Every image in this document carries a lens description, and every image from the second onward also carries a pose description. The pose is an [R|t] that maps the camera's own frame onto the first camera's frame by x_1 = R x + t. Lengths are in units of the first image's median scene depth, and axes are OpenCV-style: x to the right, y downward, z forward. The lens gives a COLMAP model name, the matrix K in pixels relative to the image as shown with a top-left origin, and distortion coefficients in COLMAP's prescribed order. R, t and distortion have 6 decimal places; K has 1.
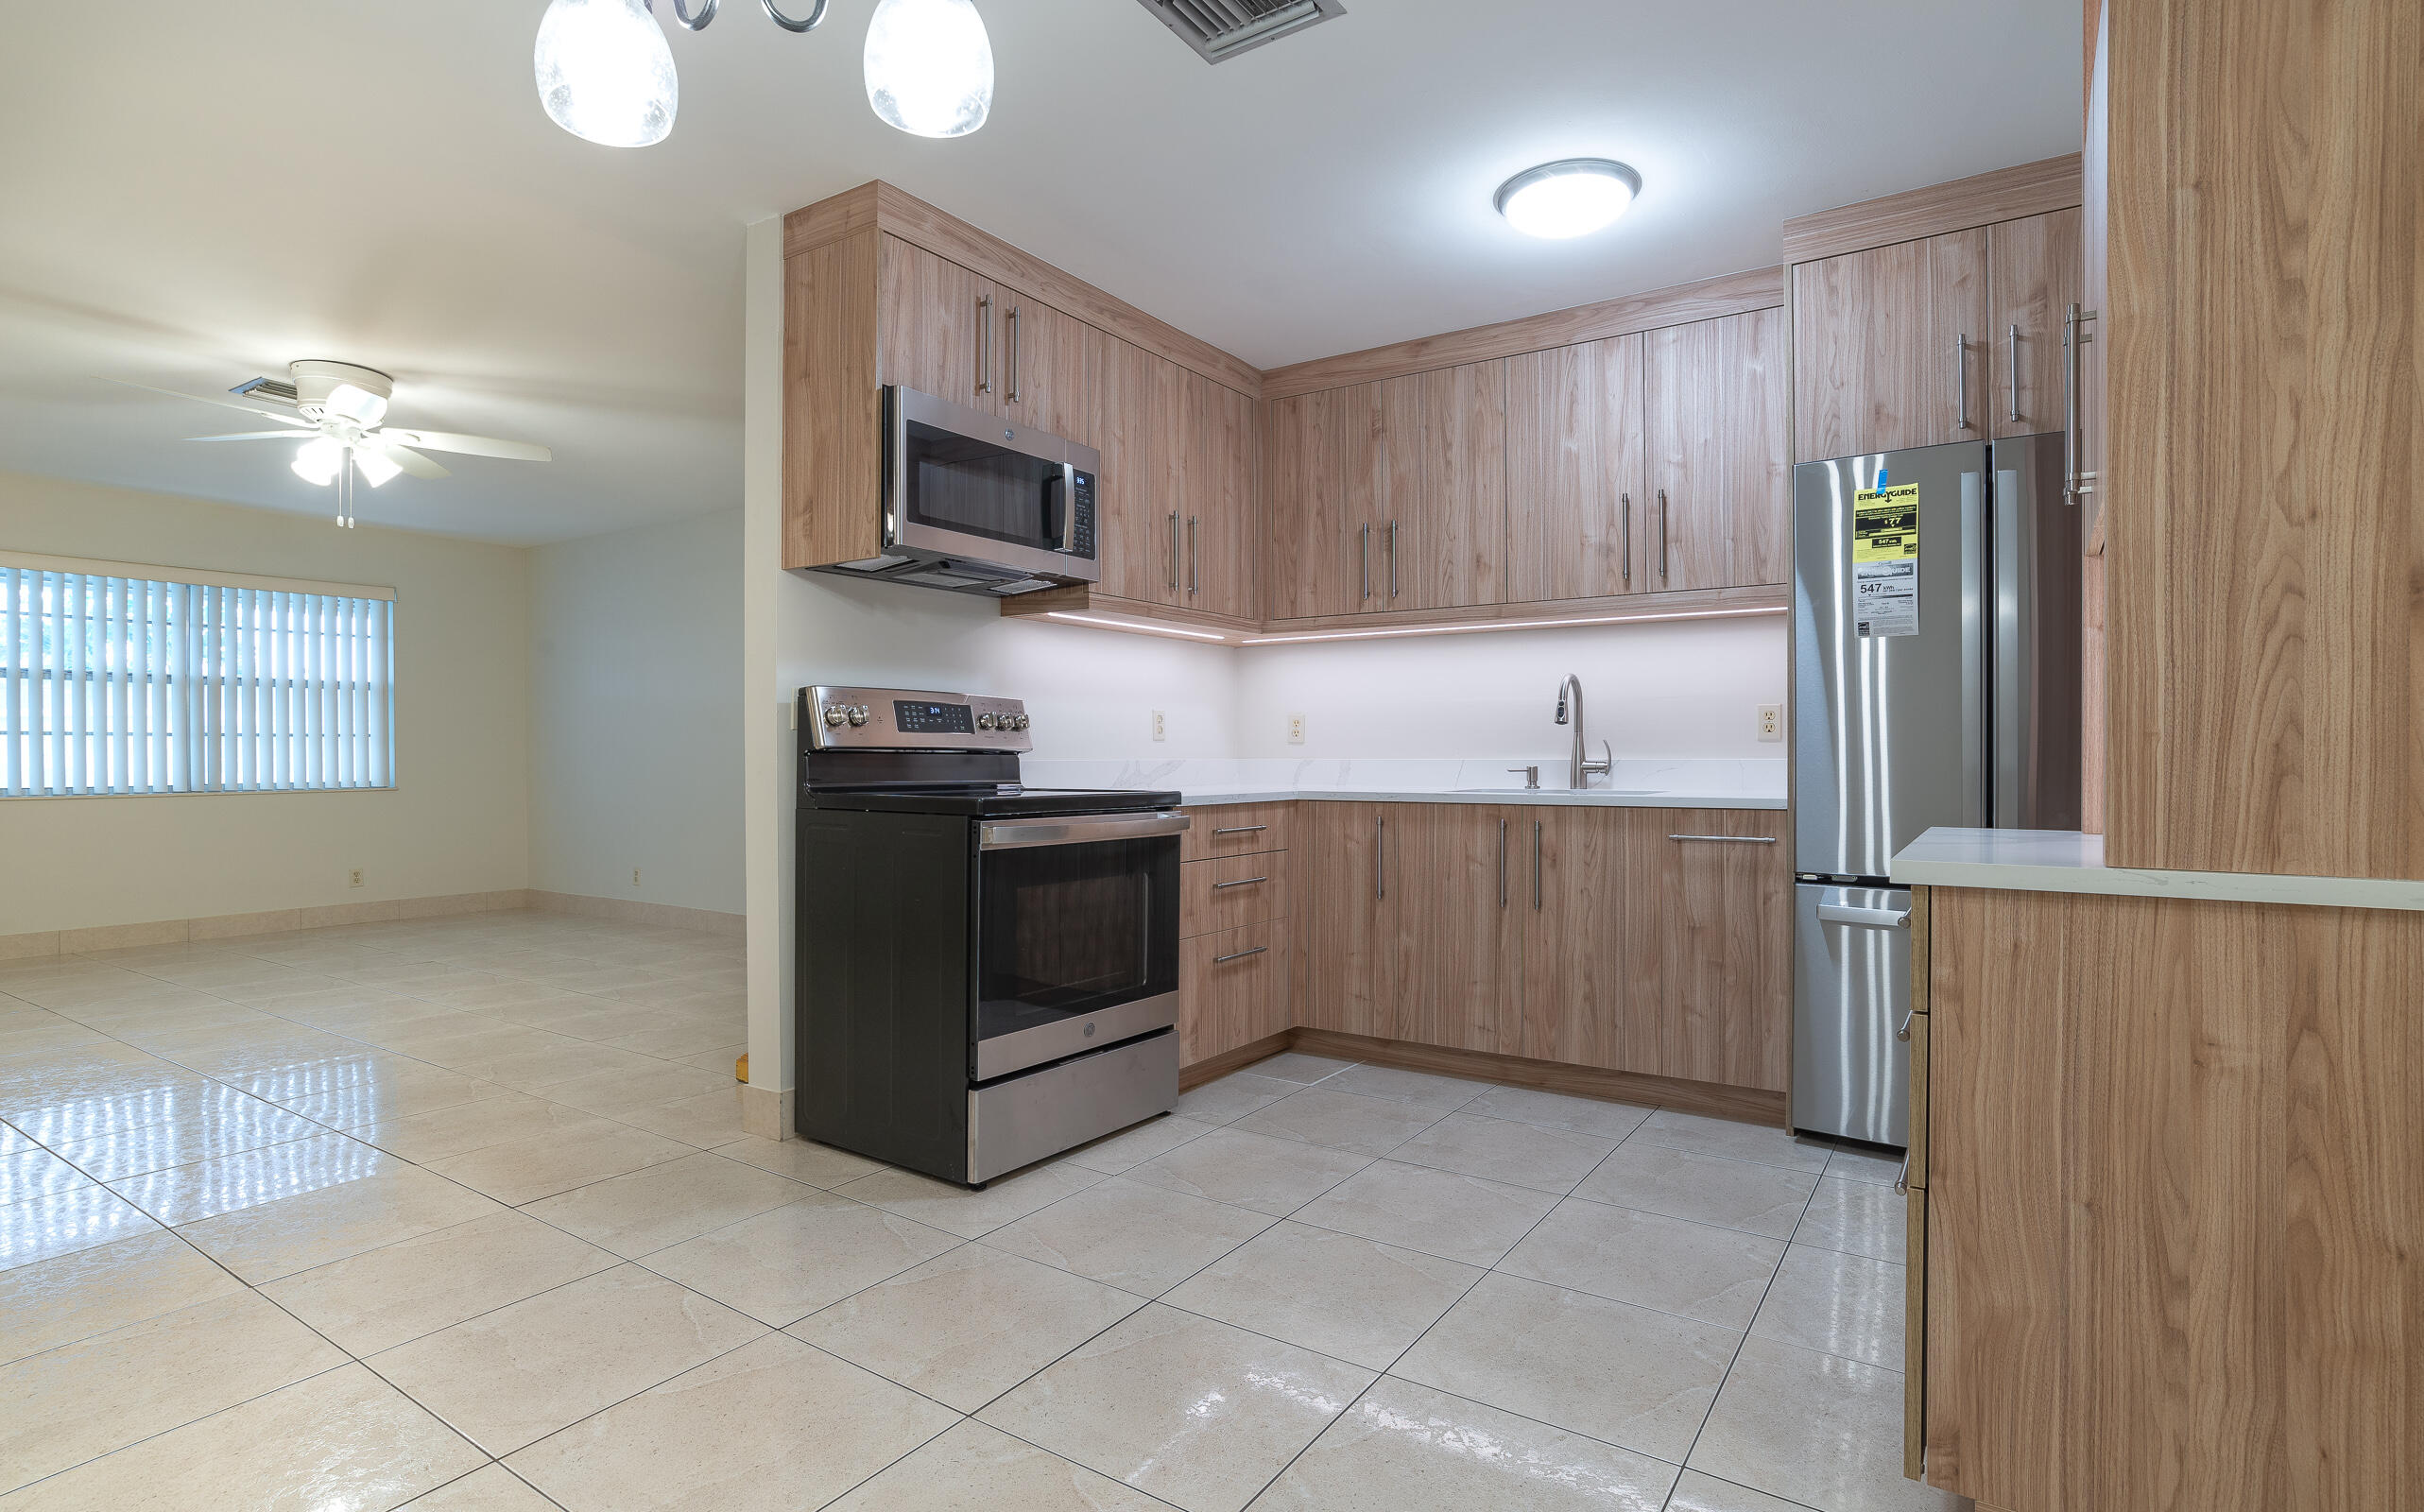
lens RADIAL K [[1234.1, 0, 1205.0], [0, 1234.1, 753.9], [0, 0, 1]] dist [-0.030485, 0.013760]
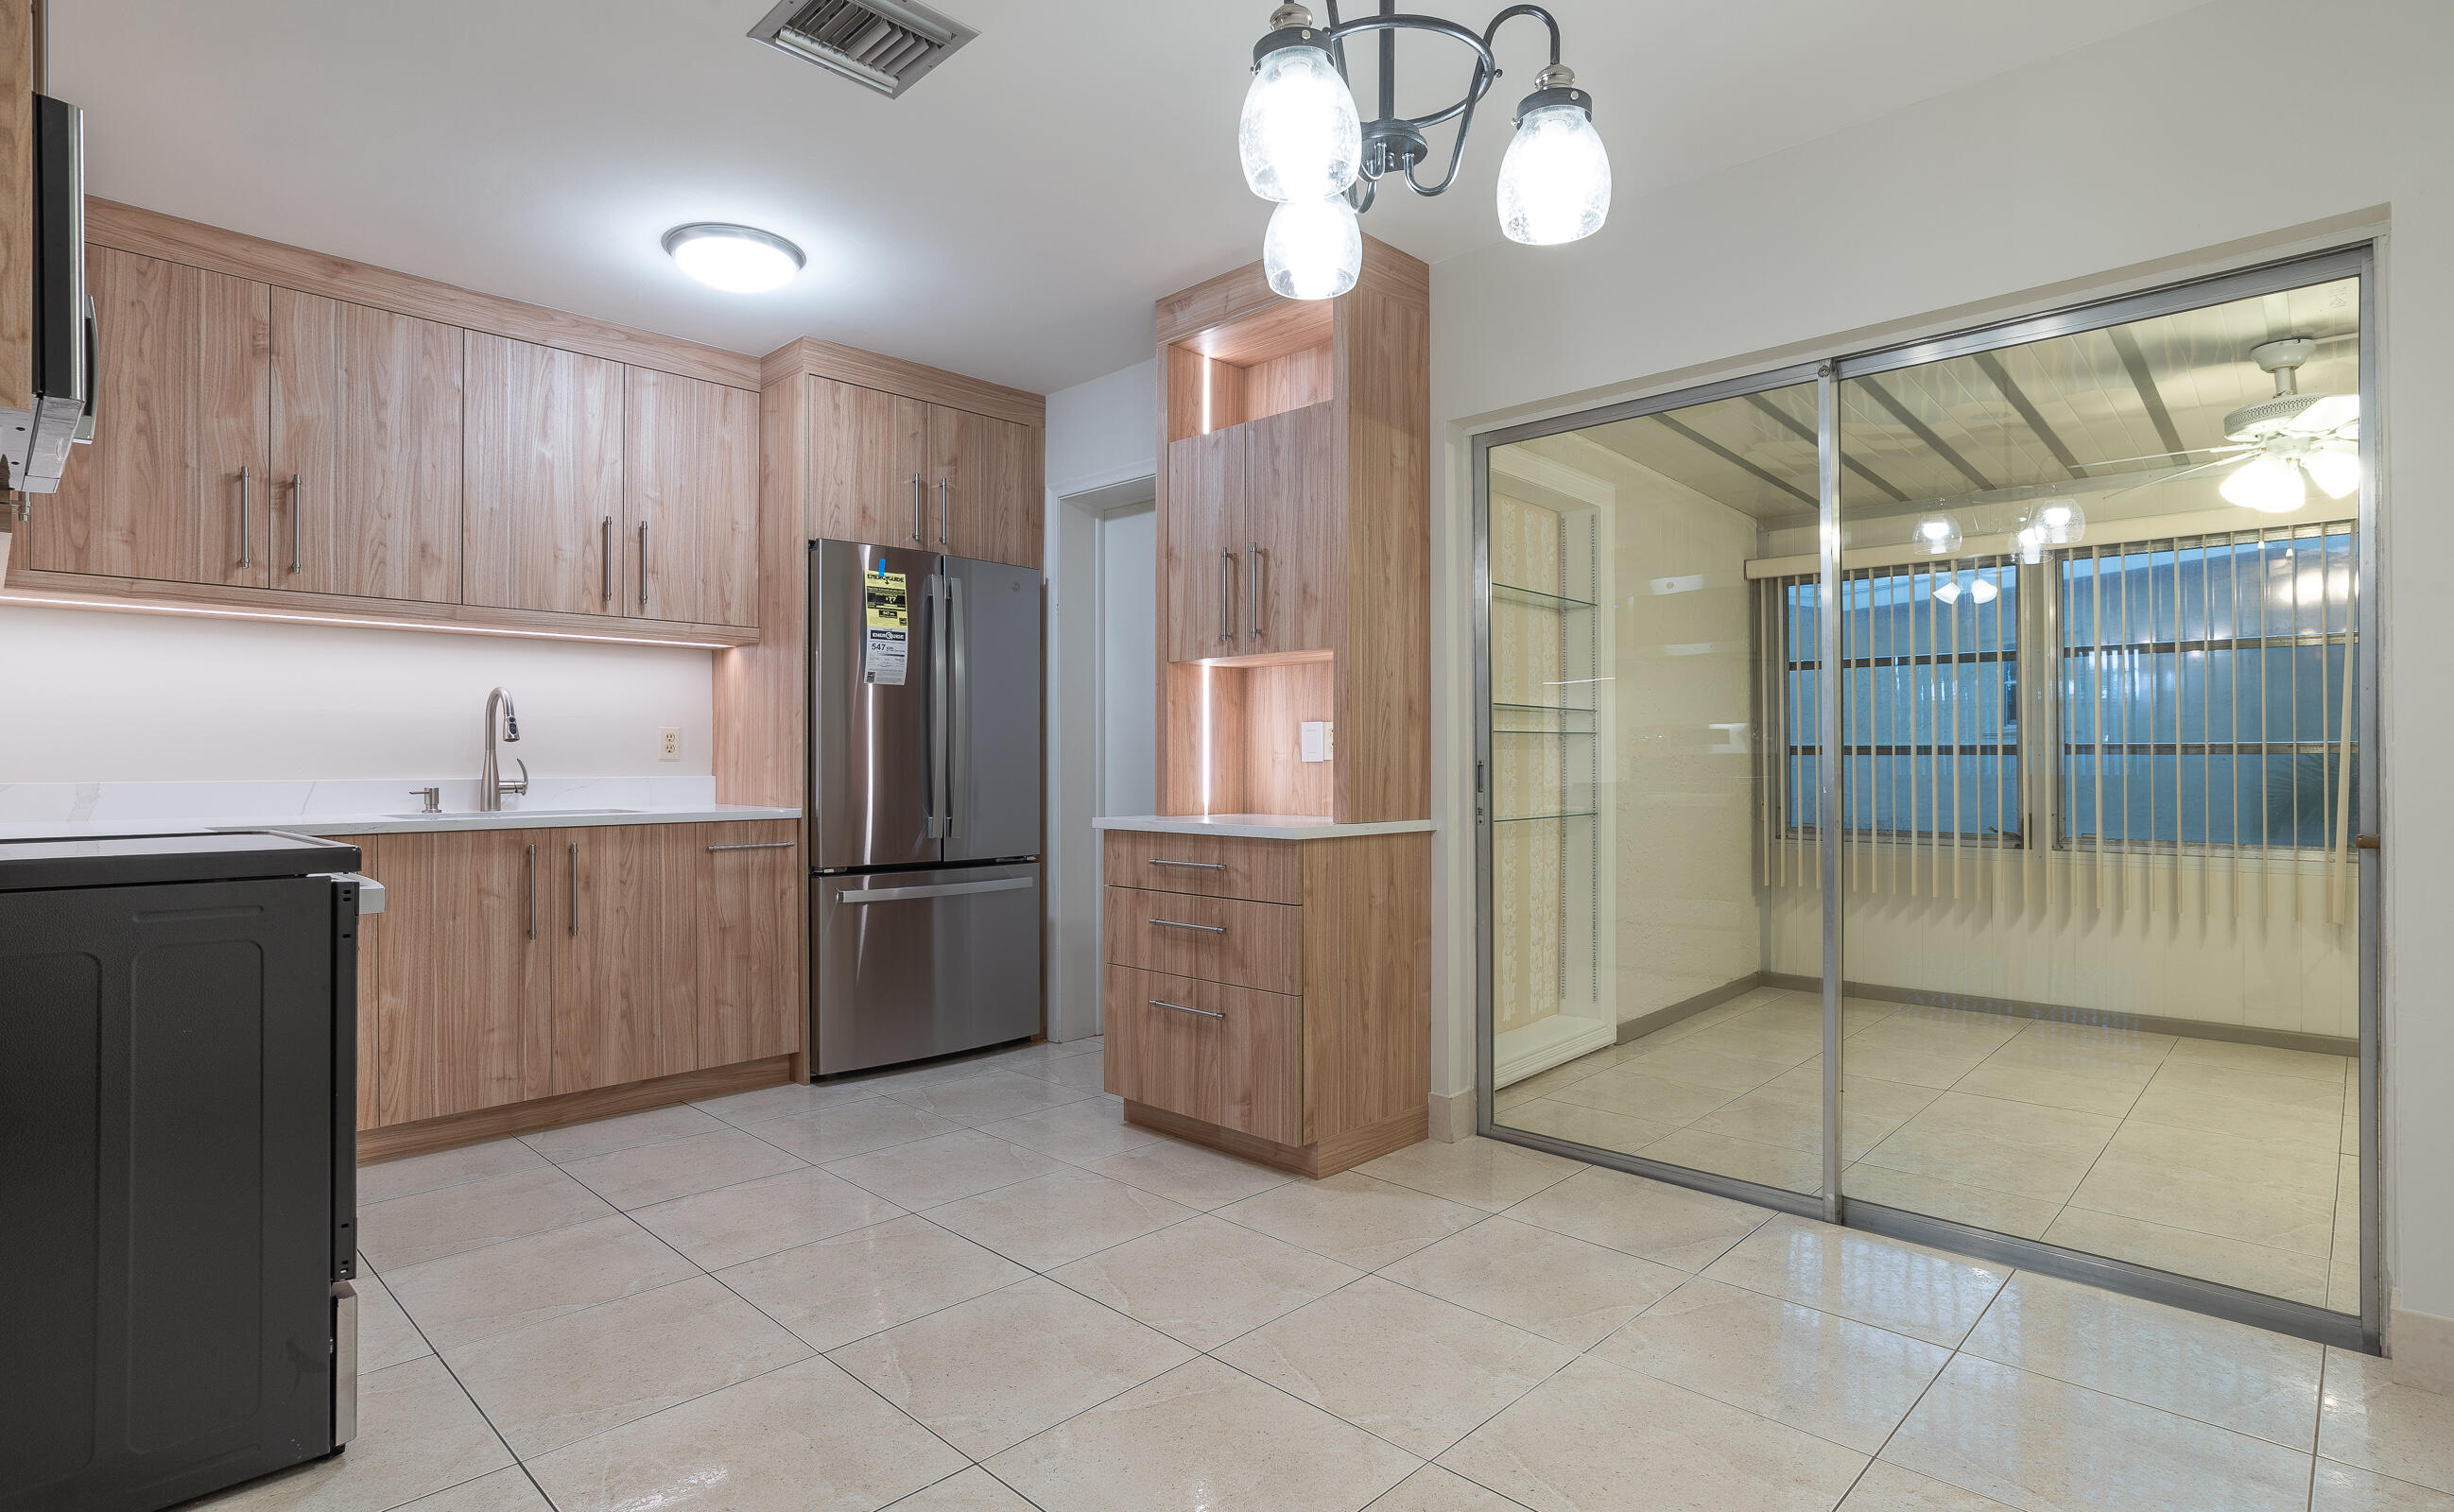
lens RADIAL K [[1227.2, 0, 1234.1], [0, 1227.2, 760.7], [0, 0, 1]] dist [-0.031752, 0.018943]
pose [[0.156799, 0.003121, 0.987626, -0.510620], [0.003131, 0.999988, -0.003657, -0.004382], [-0.987626, 0.003665, 0.156787, 0.299217]]
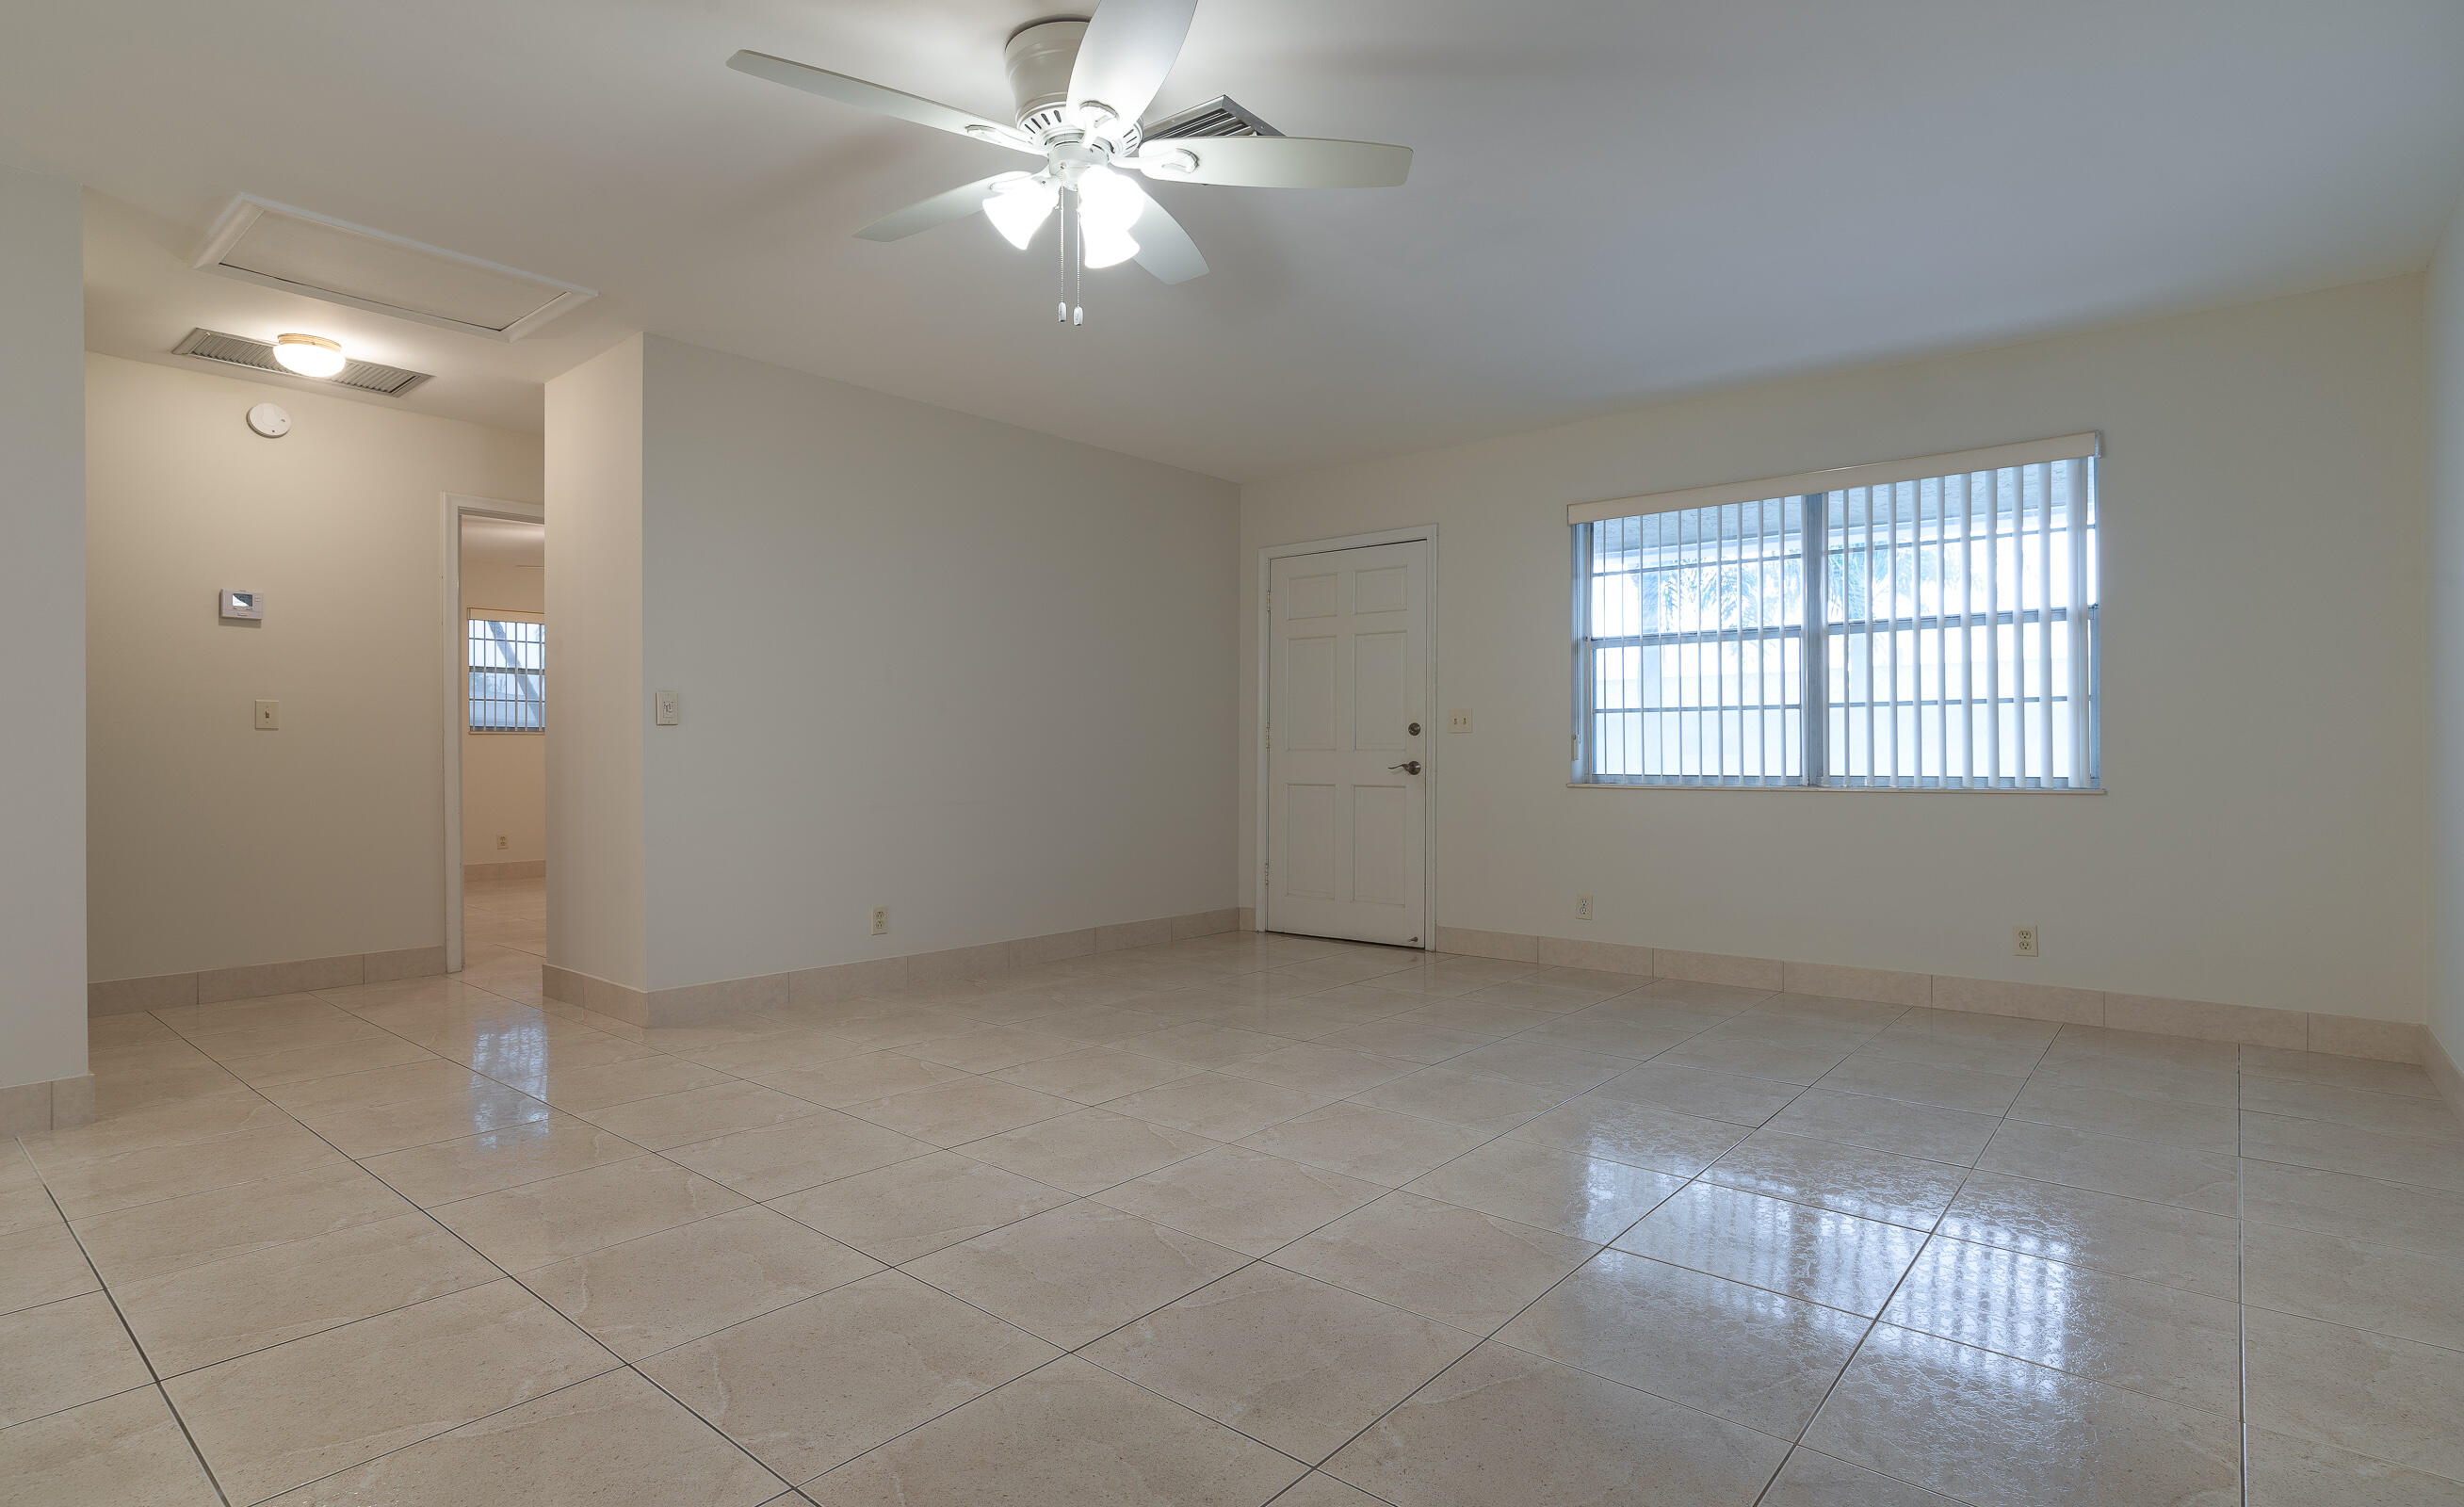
lens RADIAL K [[1228.2, 0, 1227.6], [0, 1228.2, 740.3], [0, 0, 1]] dist [-0.033521, 0.021073]
pose [[-0.093191, -0.006534, -0.995627, -0.154301], [0.003311, 0.999971, -0.006872, 0.014057], [0.995643, -0.003937, -0.093167, 1.217760]]
